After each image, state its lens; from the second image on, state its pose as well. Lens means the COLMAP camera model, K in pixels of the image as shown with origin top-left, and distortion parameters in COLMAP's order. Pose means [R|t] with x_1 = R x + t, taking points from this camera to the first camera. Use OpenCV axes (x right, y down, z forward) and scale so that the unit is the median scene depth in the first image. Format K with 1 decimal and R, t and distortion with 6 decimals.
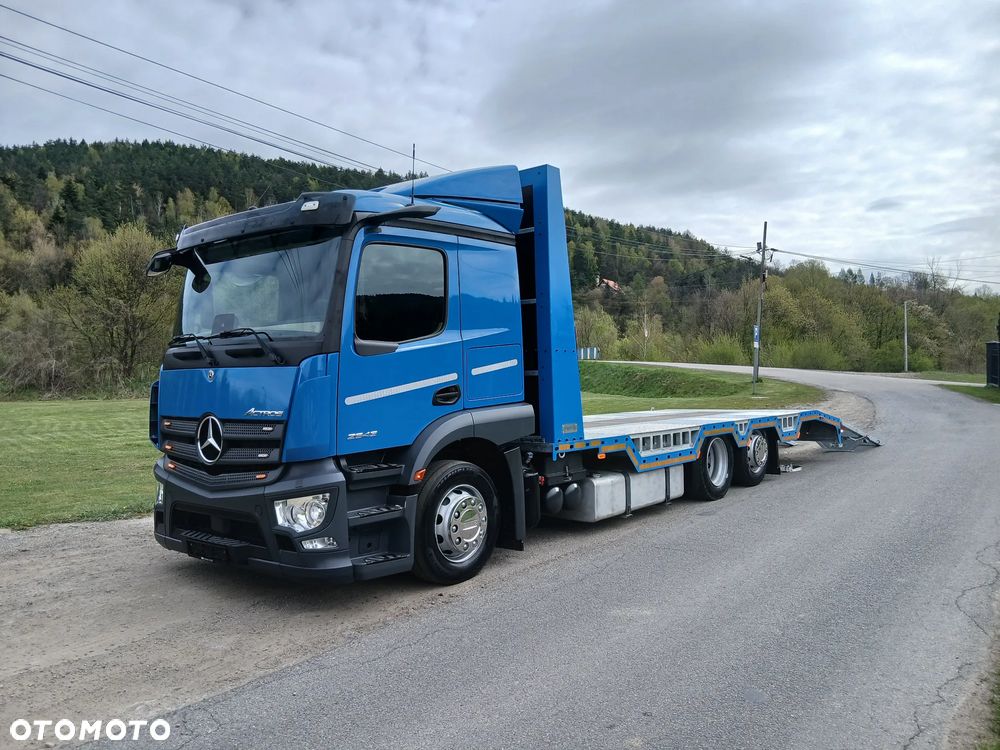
lens RADIAL K [[764.4, 0, 500.0], [0, 764.4, 375.0], [0, 0, 1]] dist [0.112616, -0.215566]
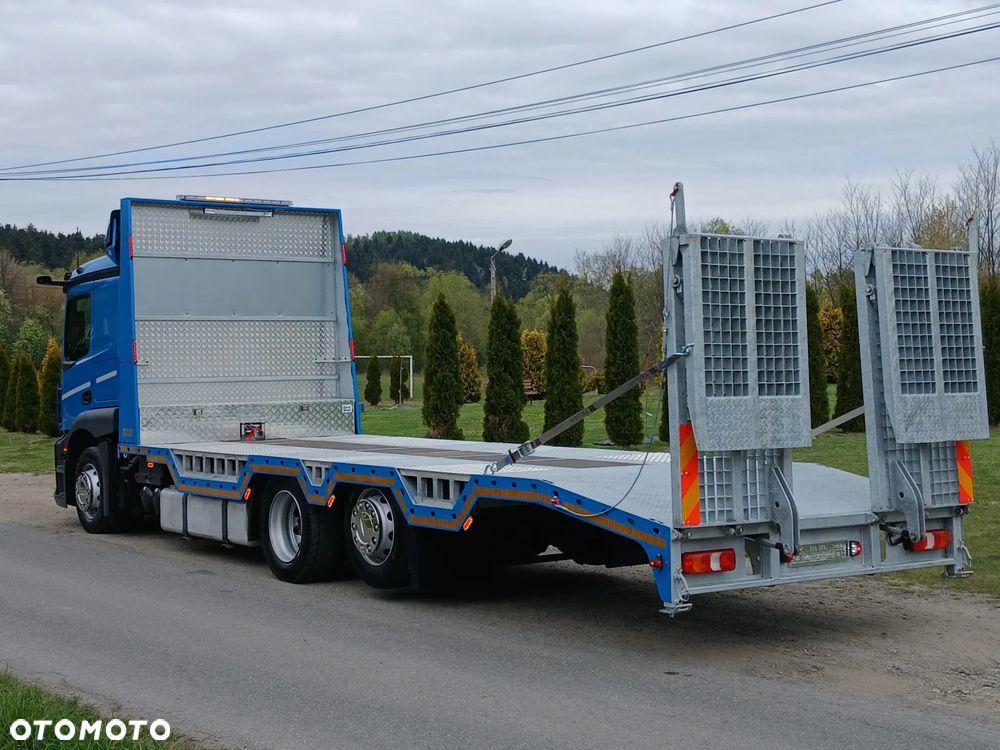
lens RADIAL K [[1525.5, 0, 500.0], [0, 1525.5, 375.0], [0, 0, 1]] dist [0.088143, 0.136043]
pose [[-0.255559, 0.019329, -0.966600, 1.928641], [0.016810, 0.999738, 0.015547, -0.035735], [0.966647, -0.012276, -0.255817, 1.925643]]
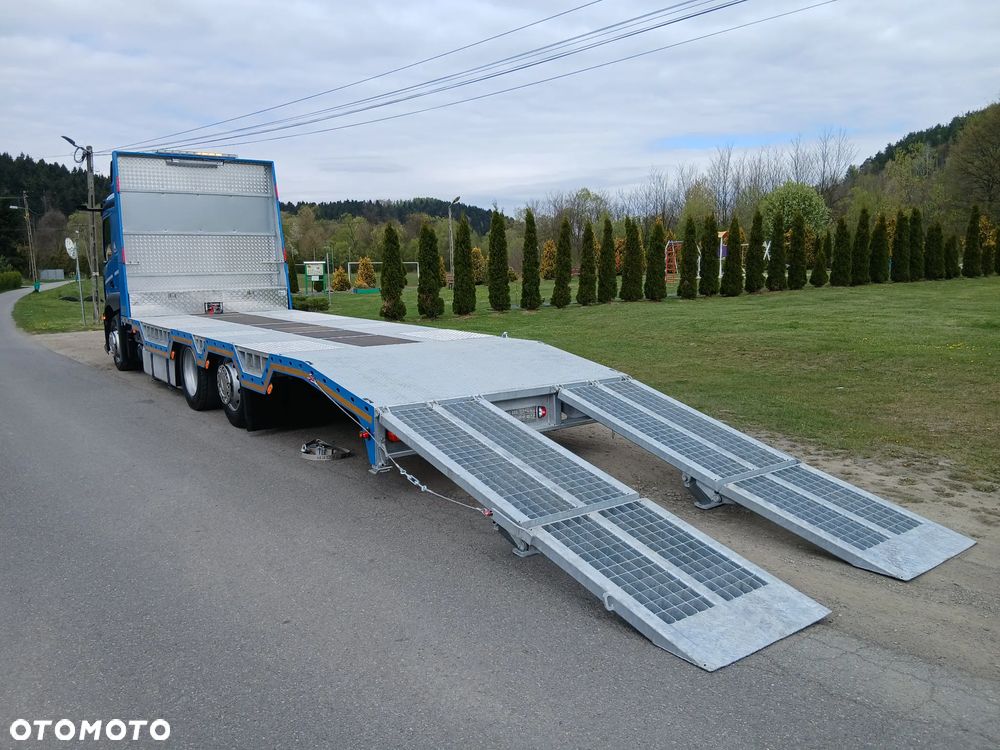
lens RADIAL K [[756.3, 0, 495.1], [0, 756.3, 361.8], [0, 0, 1]] dist [0.125476, -0.200020]
pose [[-0.234622, 0.149971, -0.960449, 1.431729], [0.012380, 0.988408, 0.151313, -0.055336], [0.972008, 0.023611, -0.233759, 2.032079]]
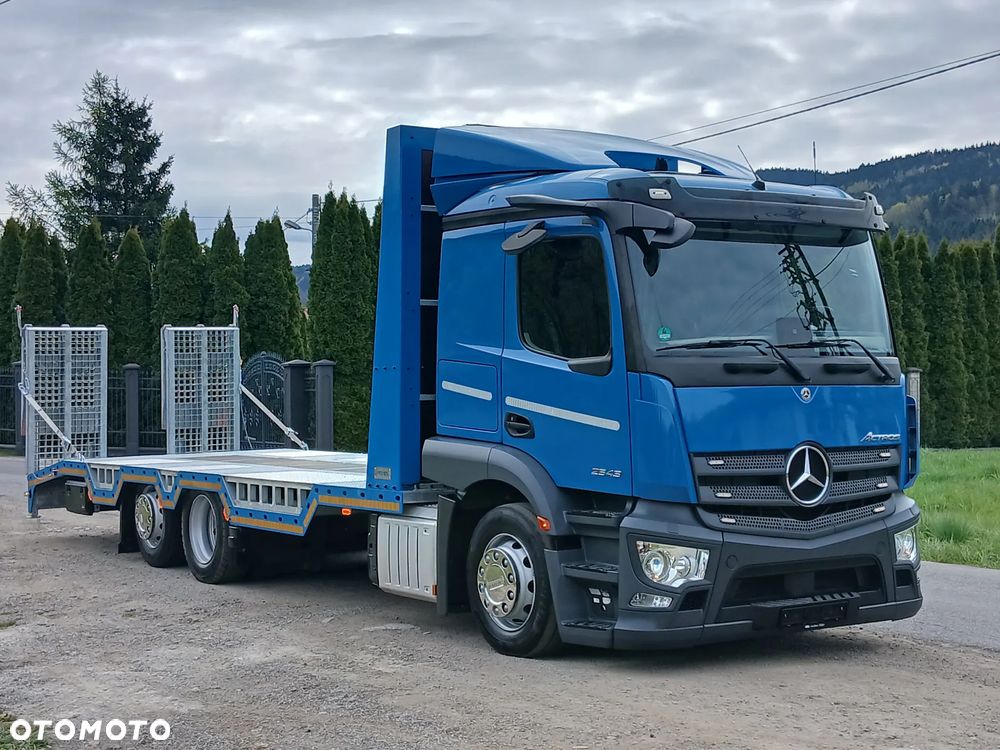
lens RADIAL K [[1483.2, 0, 493.7], [0, 1483.2, 372.3], [0, 0, 1]] dist [0.161695, 0.009675]
pose [[0.299445, 0.012534, 0.954031, -1.449368], [0.011373, 0.999796, -0.016704, -0.000735], [-0.954046, 0.015852, 0.299241, 0.633546]]
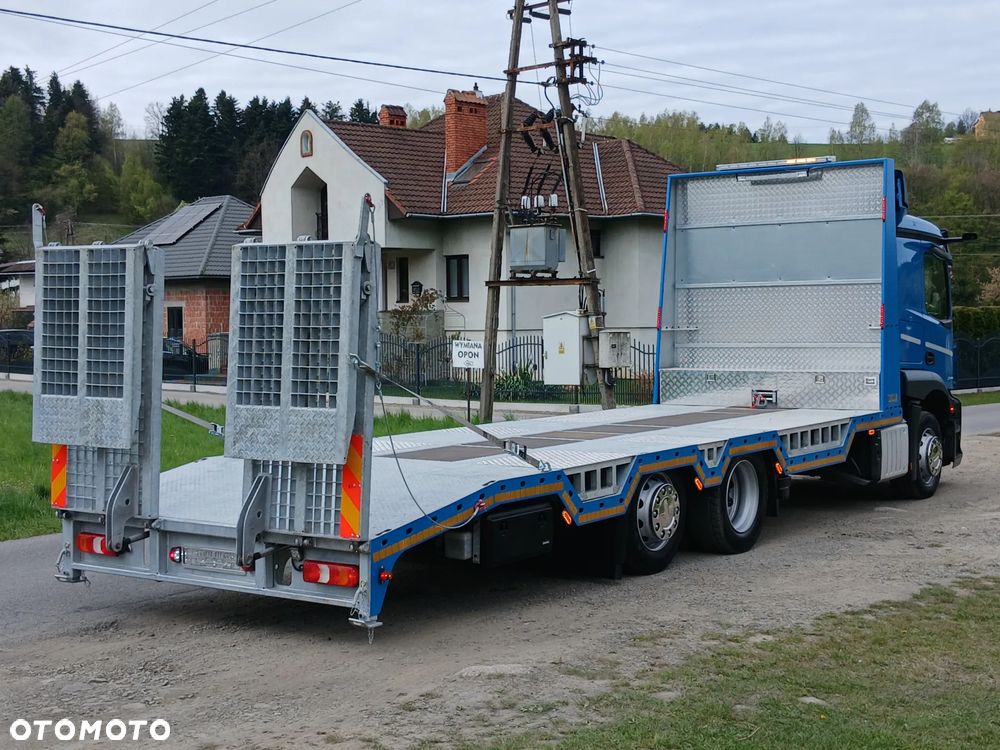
lens RADIAL K [[1483.2, 0, 493.7], [0, 1483.2, 372.3], [0, 0, 1]] dist [0.161695, 0.009675]
pose [[-0.997299, 0.026210, -0.068612, 0.482218], [0.023314, 0.998817, 0.042678, -0.063226], [0.069650, 0.040964, -0.996730, 3.081125]]
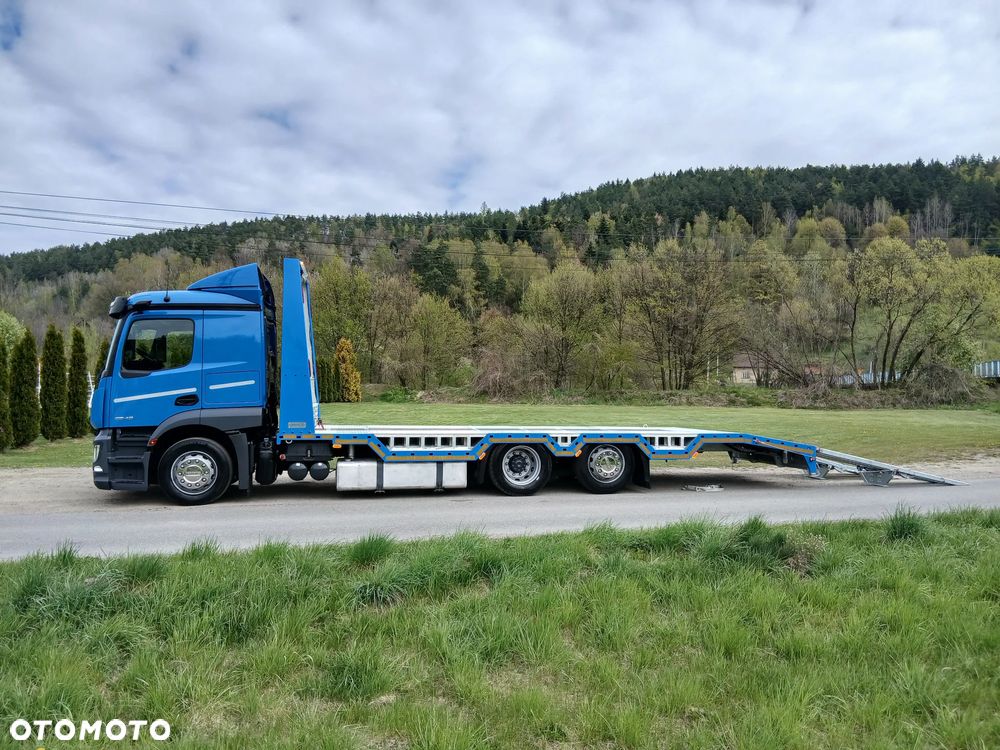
lens RADIAL K [[764.4, 0, 500.0], [0, 764.4, 375.0], [0, 0, 1]] dist [0.112616, -0.215566]
pose [[0.772020, 0.008277, -0.635545, 1.282834], [-0.017608, 0.999810, -0.008368, -0.023283], [0.635355, 0.017651, 0.772019, 0.057960]]
